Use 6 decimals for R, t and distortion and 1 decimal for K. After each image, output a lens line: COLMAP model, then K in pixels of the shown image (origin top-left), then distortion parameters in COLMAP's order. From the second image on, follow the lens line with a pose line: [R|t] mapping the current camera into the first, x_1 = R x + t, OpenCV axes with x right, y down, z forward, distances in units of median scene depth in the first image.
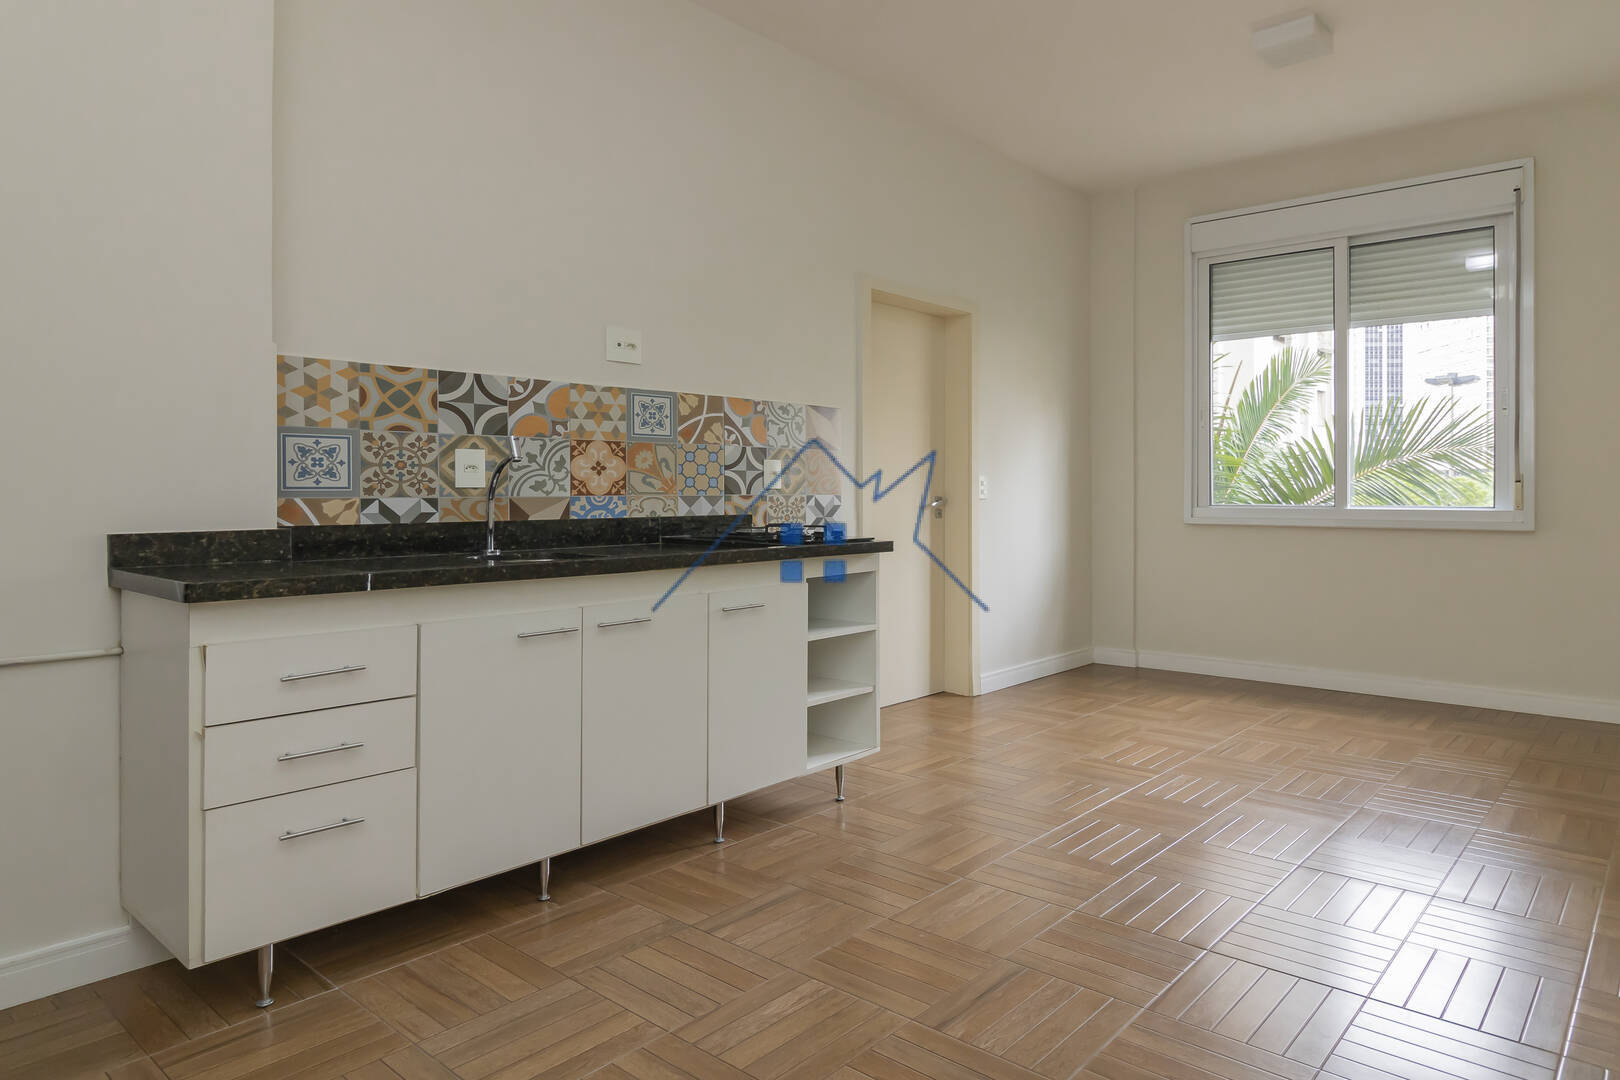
lens RADIAL K [[772.8, 0, 979.5], [0, 772.8, 492.2], [0, 0, 1]] dist [-0.008081, 0.001041]
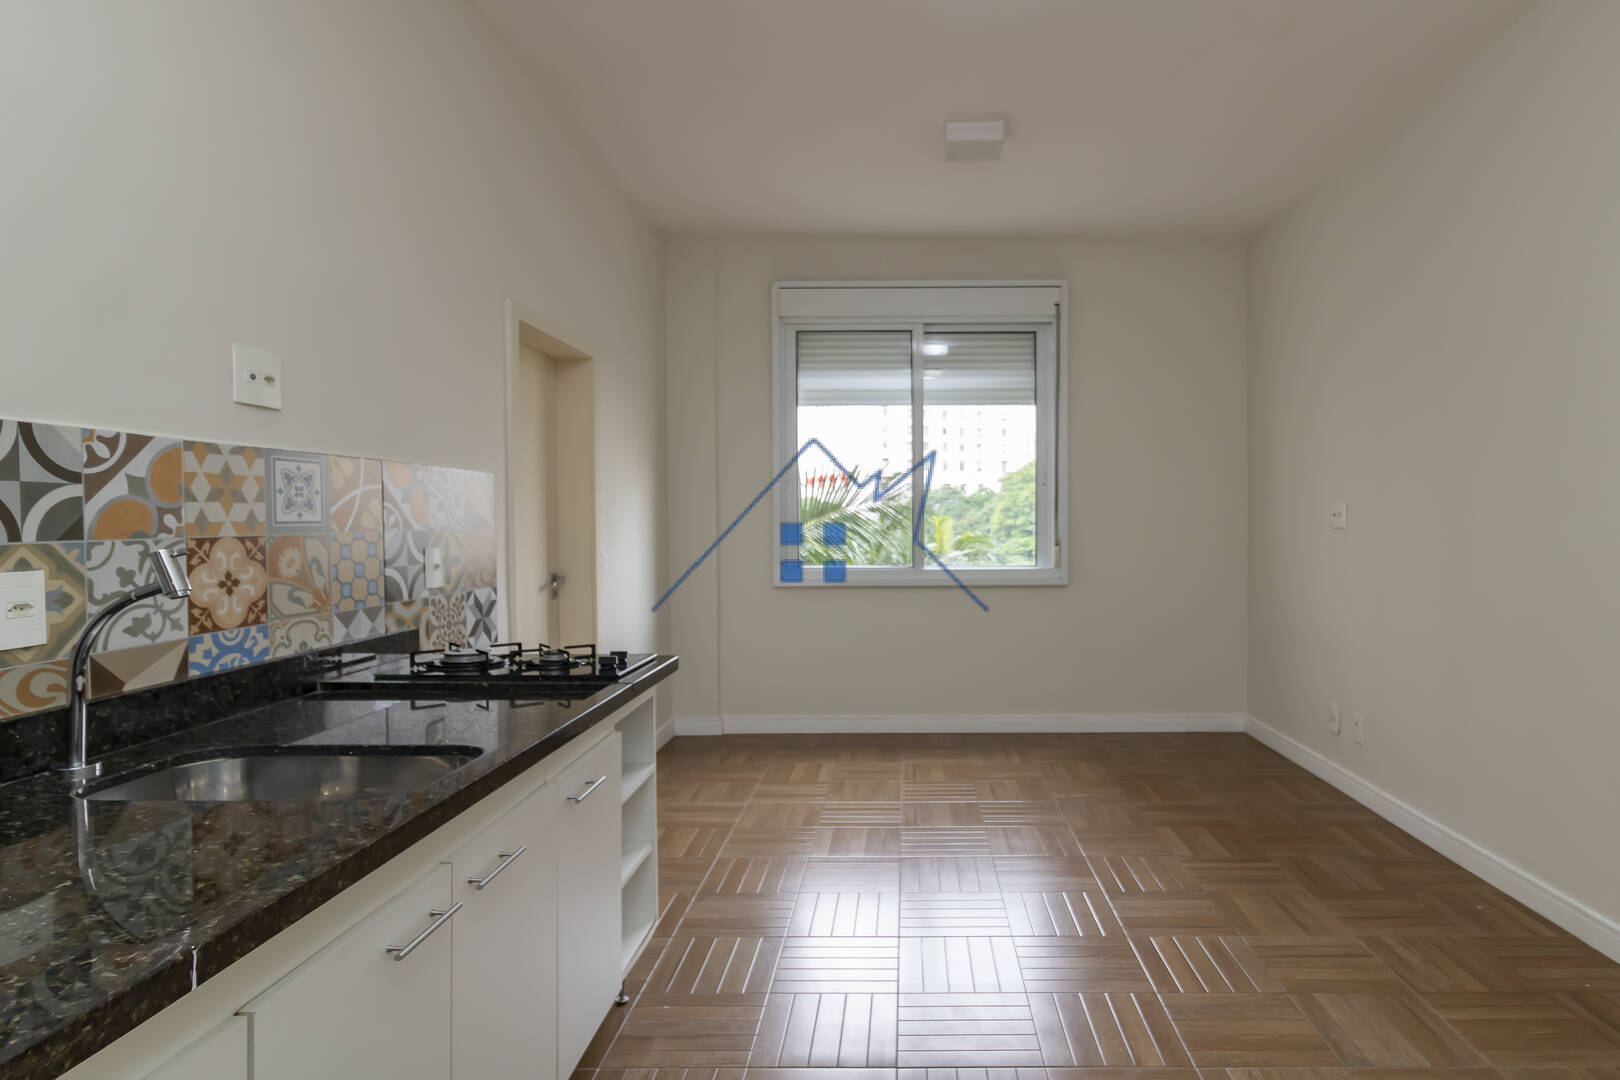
lens RADIAL K [[756.6, 0, 801.9], [0, 756.6, 537.3], [0, 0, 1]] dist [-0.009256, 0.000529]
pose [[0.859024, -0.016478, 0.511669, -0.399133], [0.011976, 0.999855, 0.012093, -0.066557], [-0.511794, -0.004261, 0.859097, 0.267535]]
